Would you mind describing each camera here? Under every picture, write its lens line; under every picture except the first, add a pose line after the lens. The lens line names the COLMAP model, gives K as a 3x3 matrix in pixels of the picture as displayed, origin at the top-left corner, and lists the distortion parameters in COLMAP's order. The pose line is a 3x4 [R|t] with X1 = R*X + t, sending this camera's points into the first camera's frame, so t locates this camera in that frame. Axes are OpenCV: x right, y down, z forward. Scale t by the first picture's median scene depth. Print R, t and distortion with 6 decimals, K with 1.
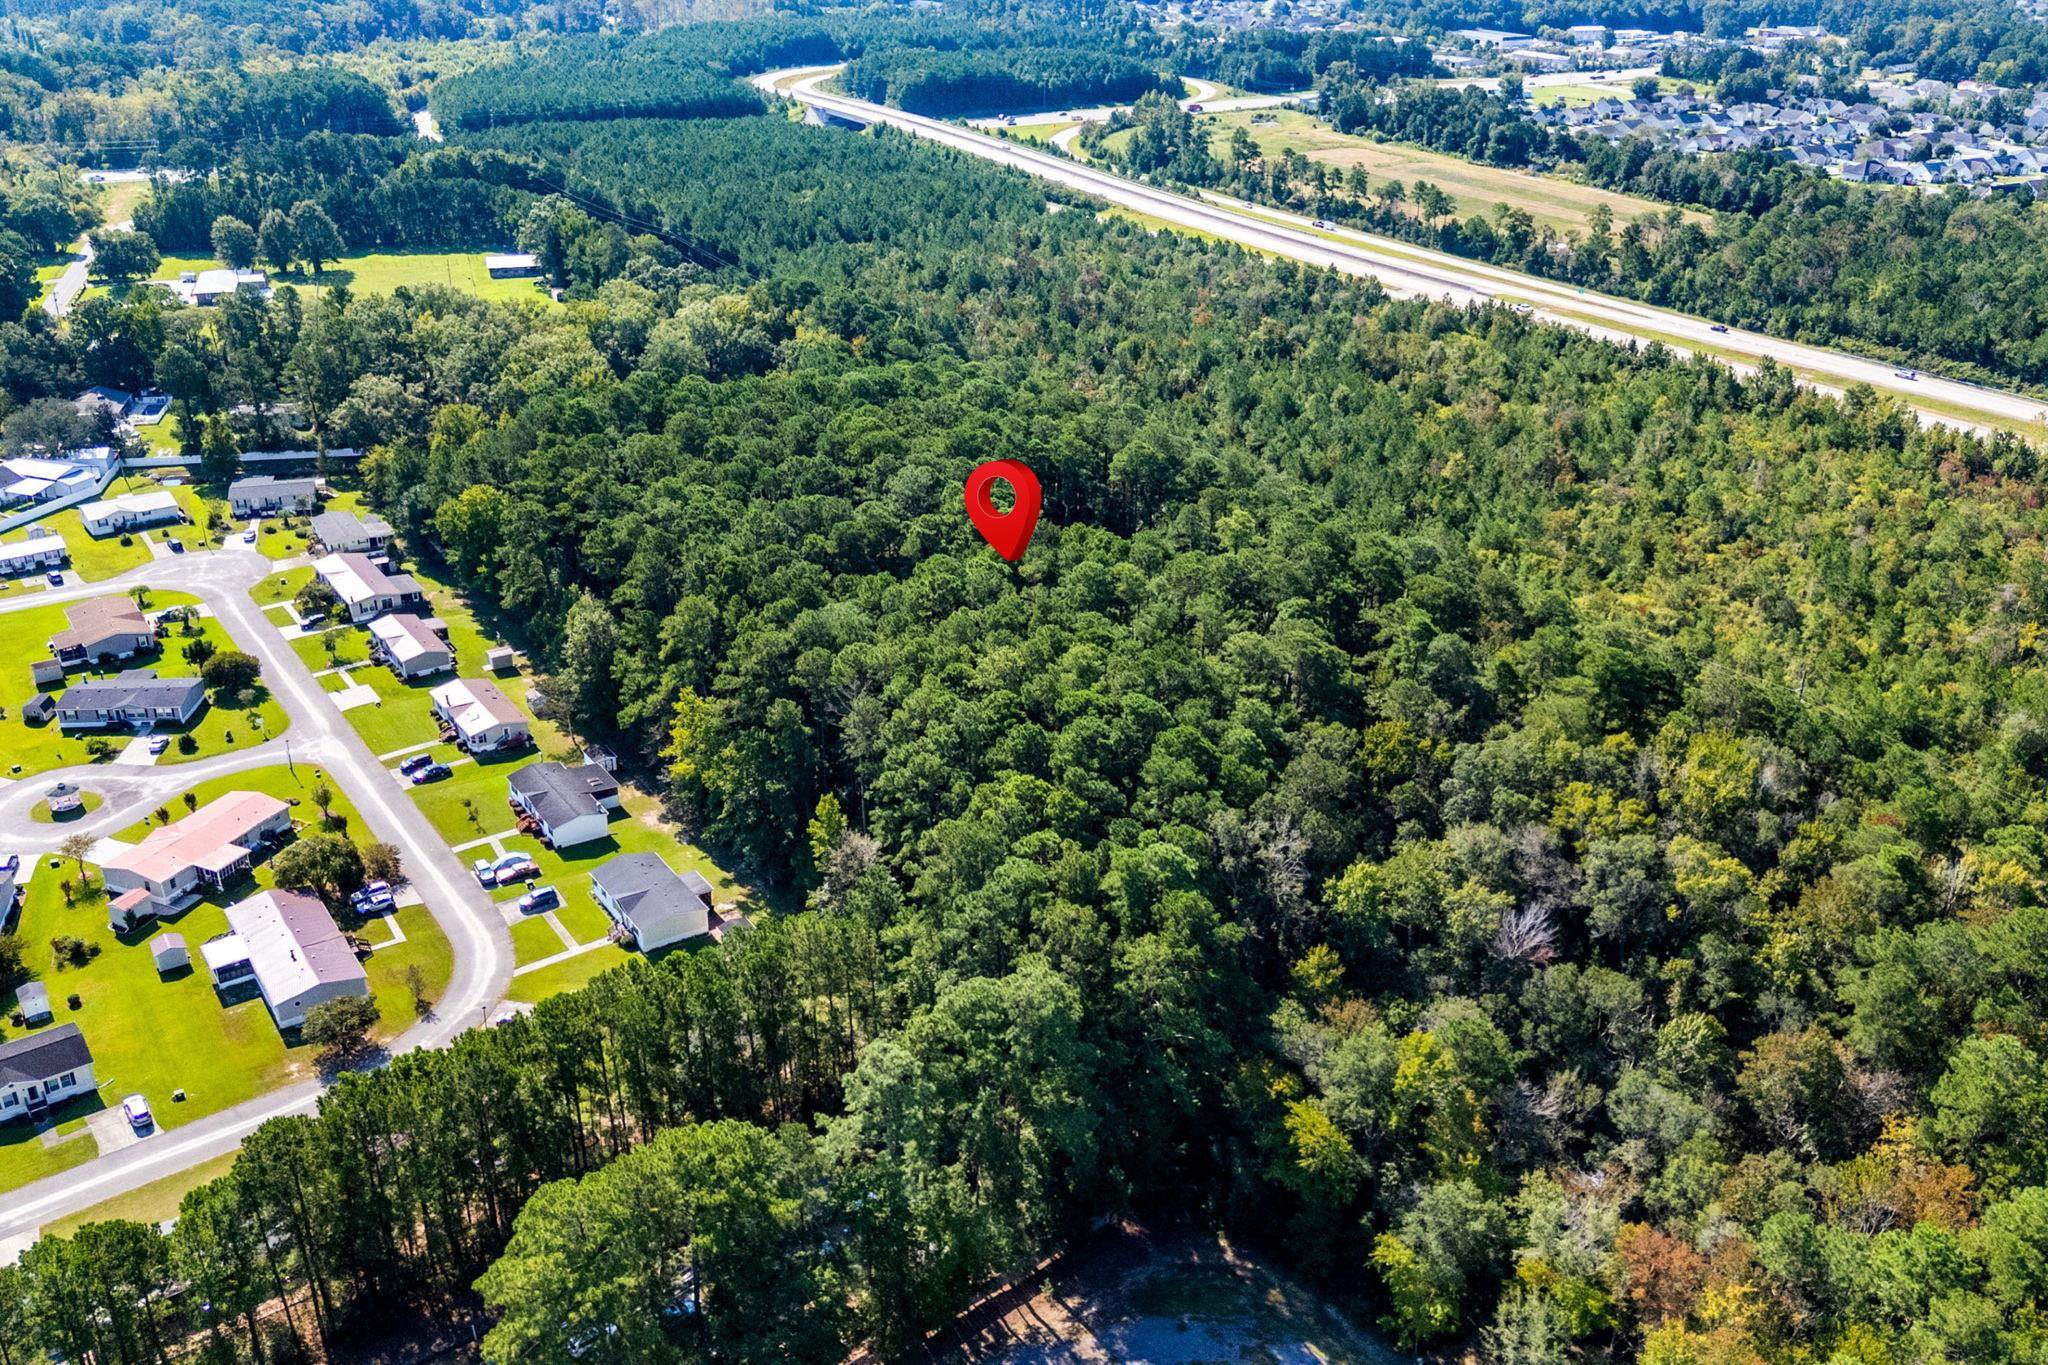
lens RADIAL K [[1775.6, 0, 1053.4], [0, 1775.6, 625.9], [0, 0, 1]] dist [0.043435, -0.004777]
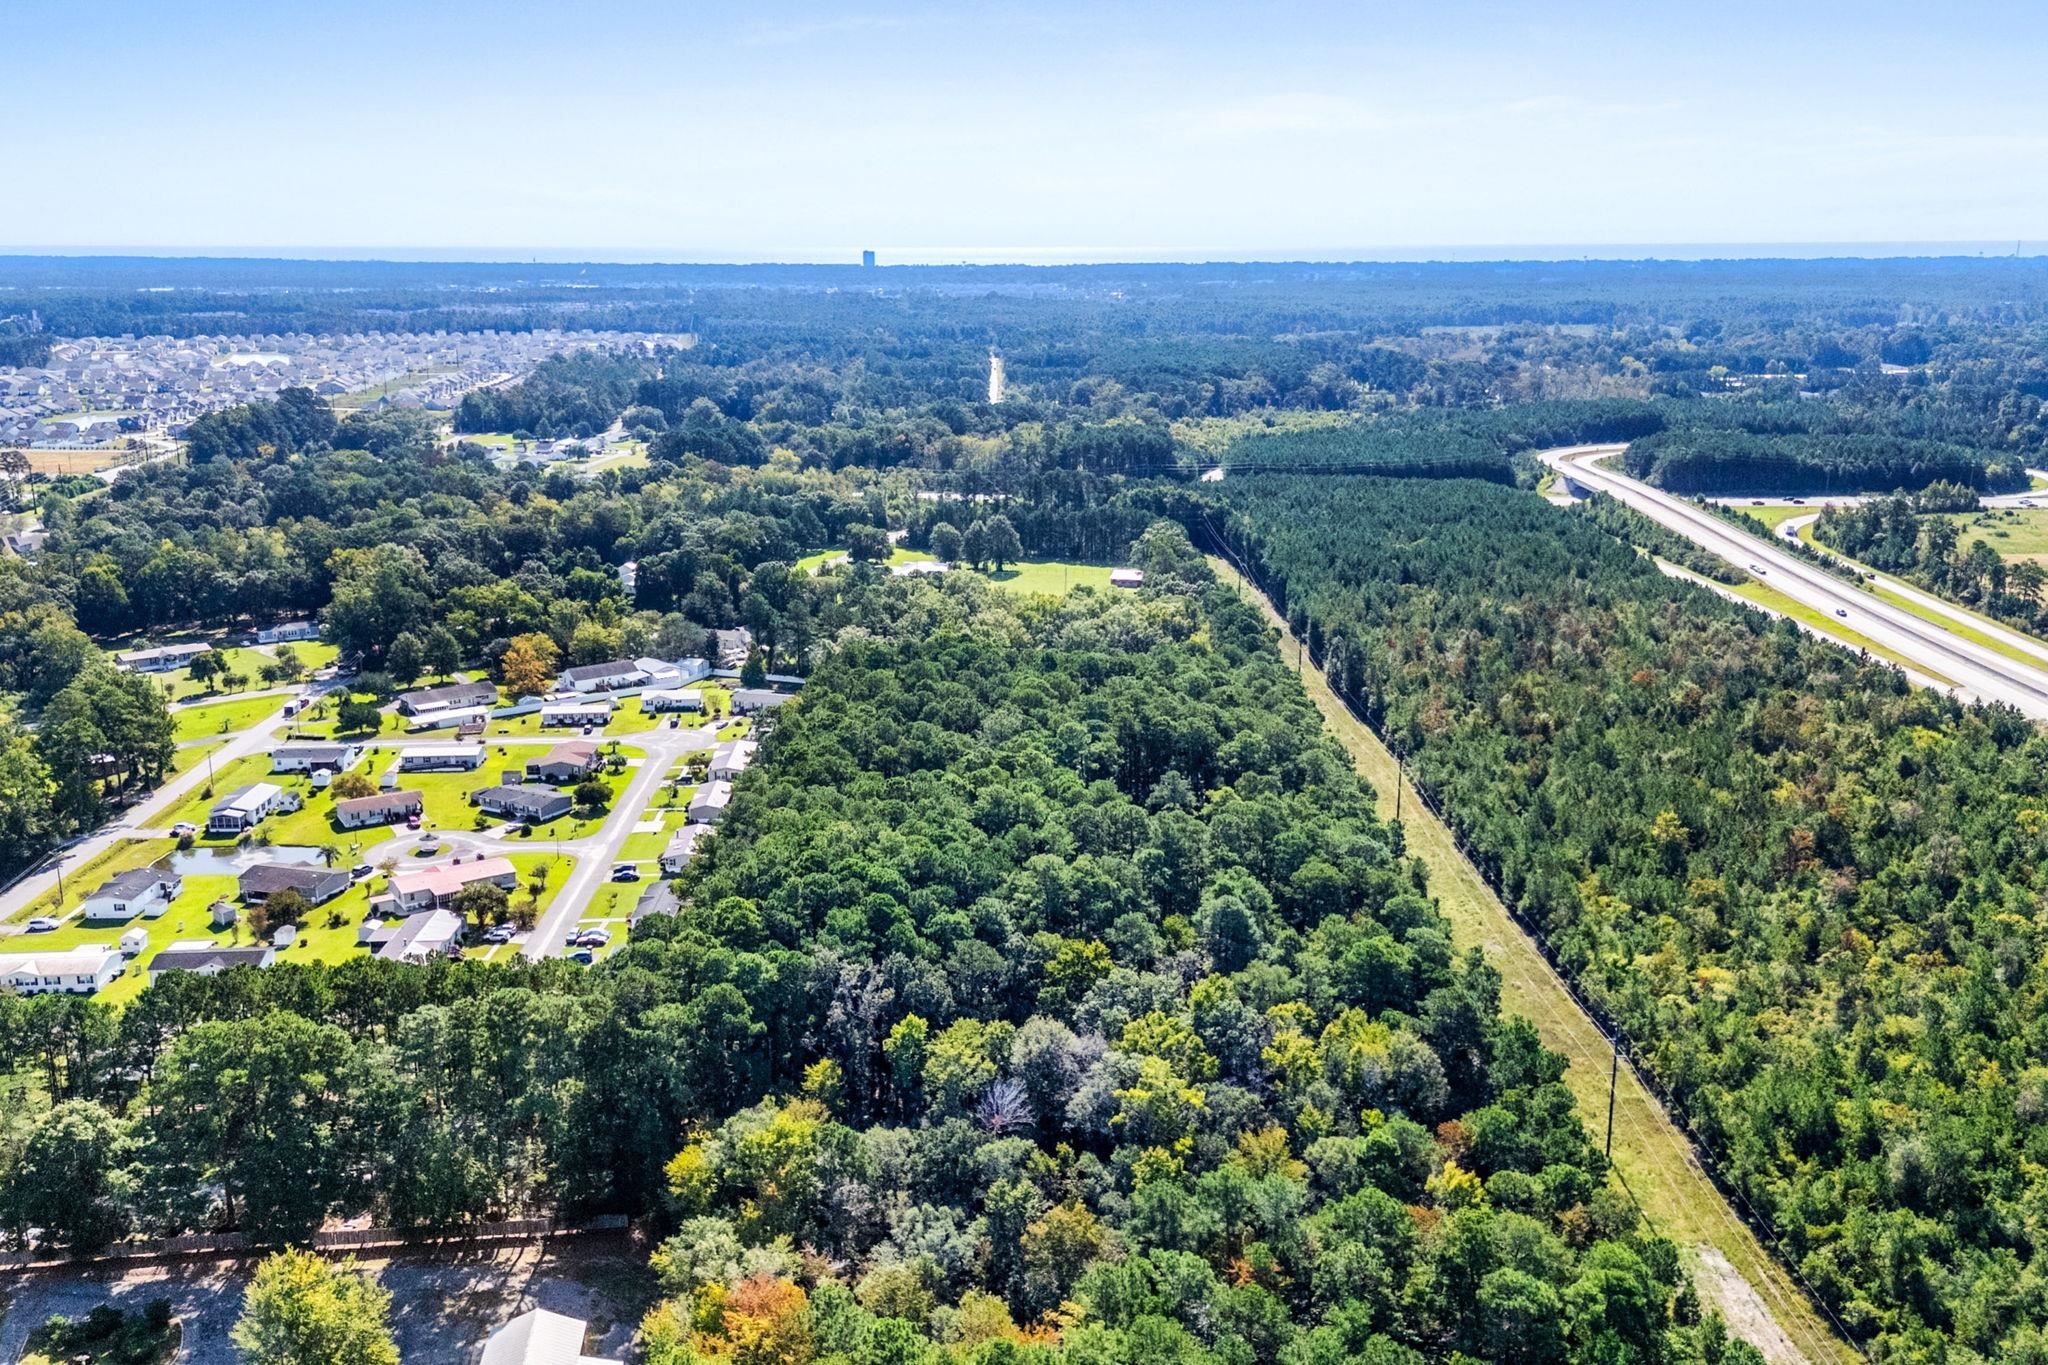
lens RADIAL K [[1776.9, 0, 1035.9], [0, 1776.9, 669.2], [0, 0, 1]] dist [0.112366, -0.148368]
pose [[0.831291, 0.117074, -0.543368, 0.350536], [-0.213416, 0.969865, -0.117536, 0.012255], [0.513233, 0.213671, 0.831226, -0.008221]]
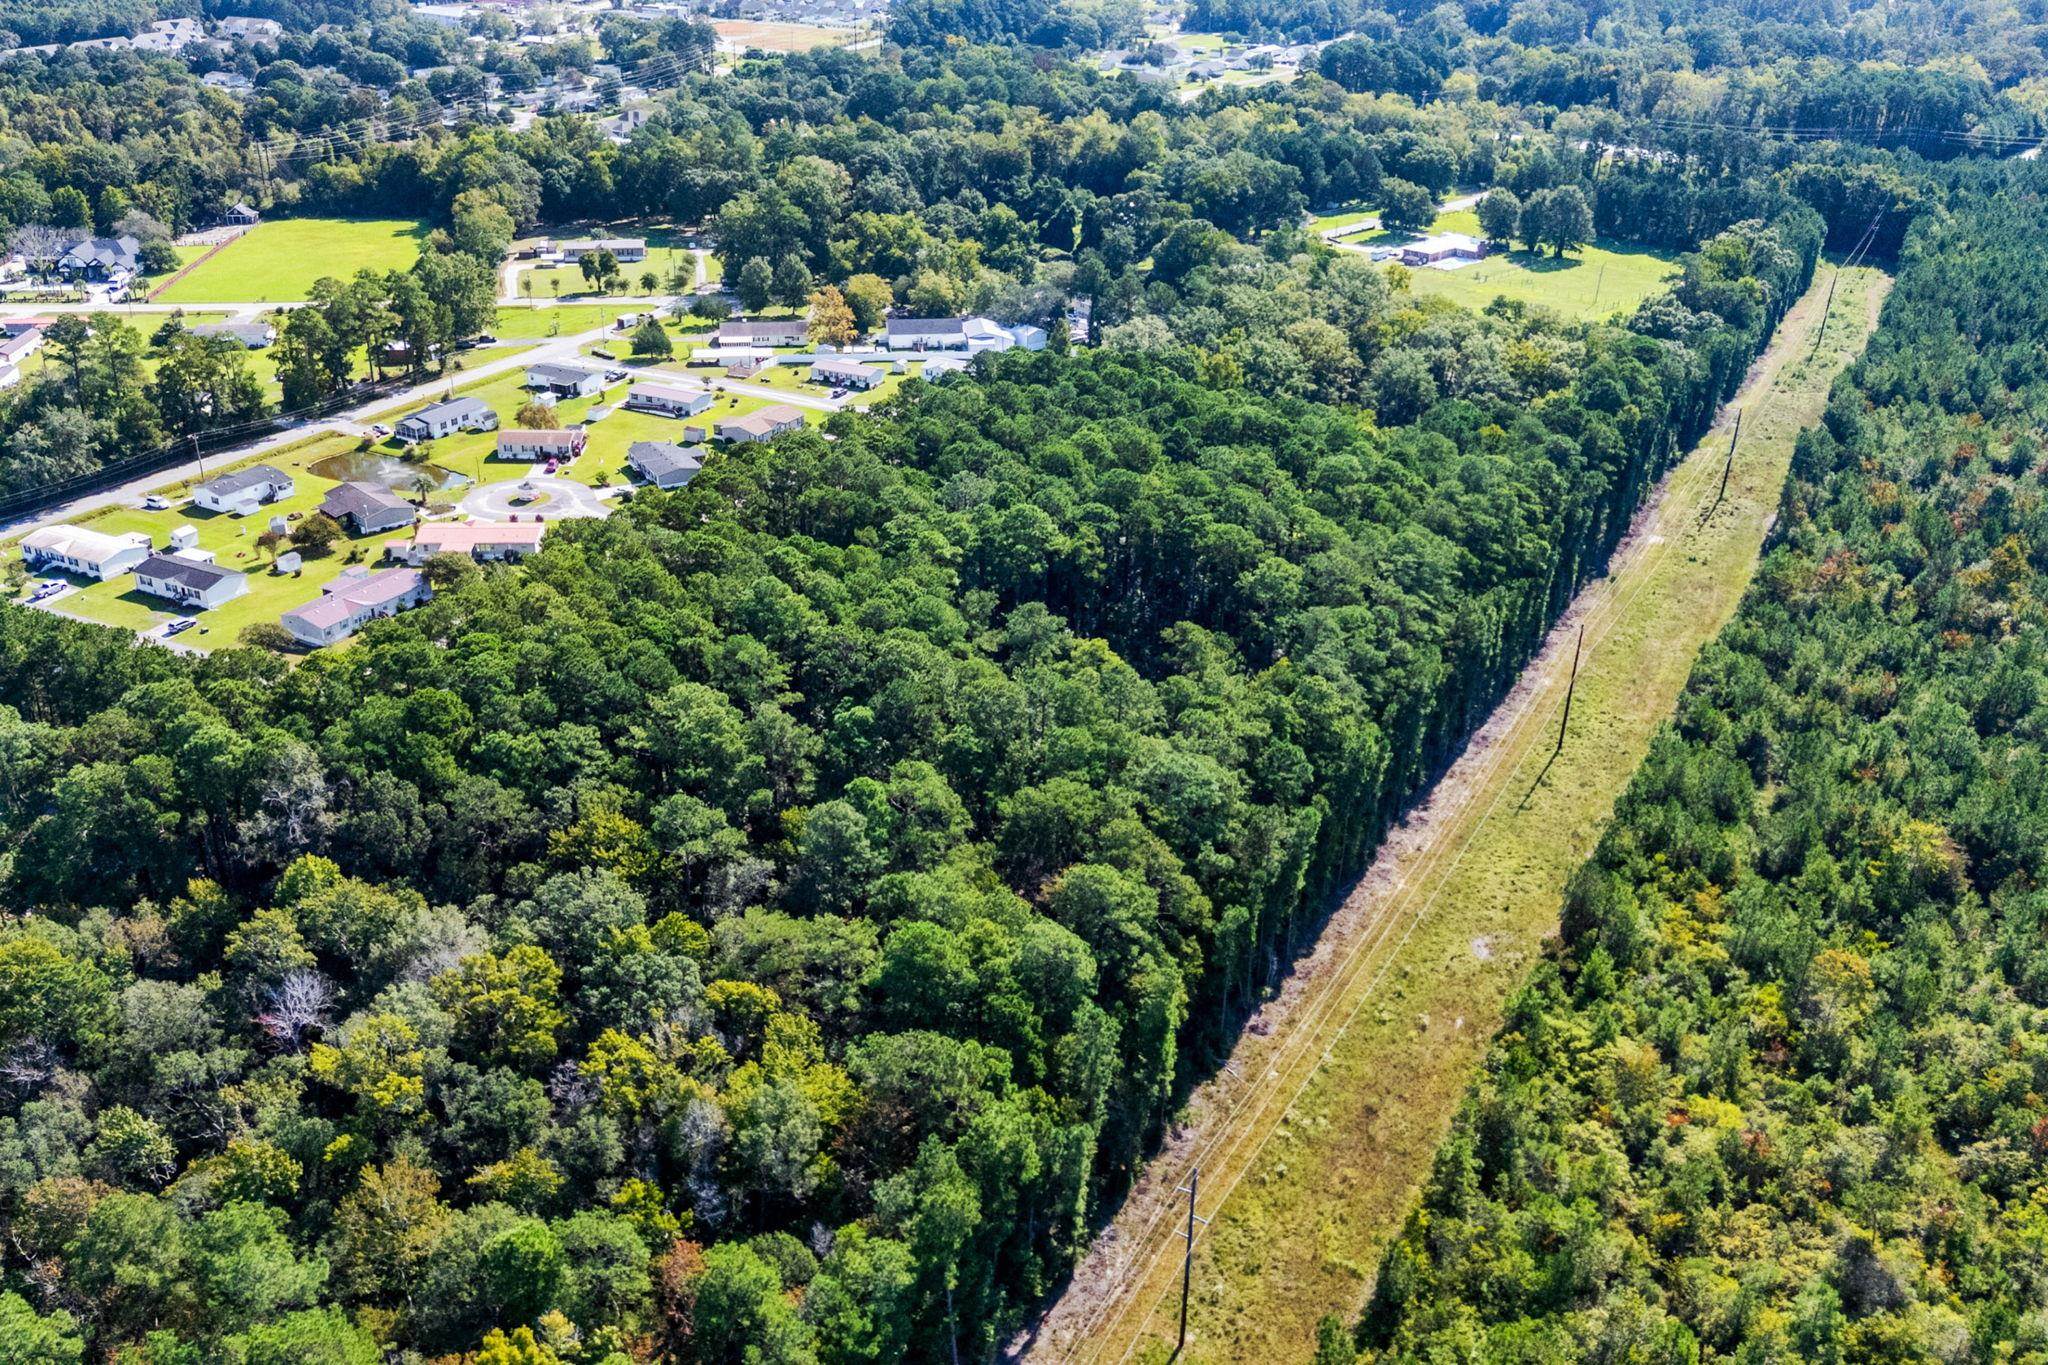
lens RADIAL K [[1768.0, 0, 950.8], [0, 1768.0, 679.4], [0, 0, 1]] dist [0.101500, -0.102347]
pose [[0.405796, 0.391059, -0.826076, 0.433204], [-0.366576, 0.897594, 0.244841, -0.127679], [0.837229, 0.203464, 0.507593, 0.310912]]
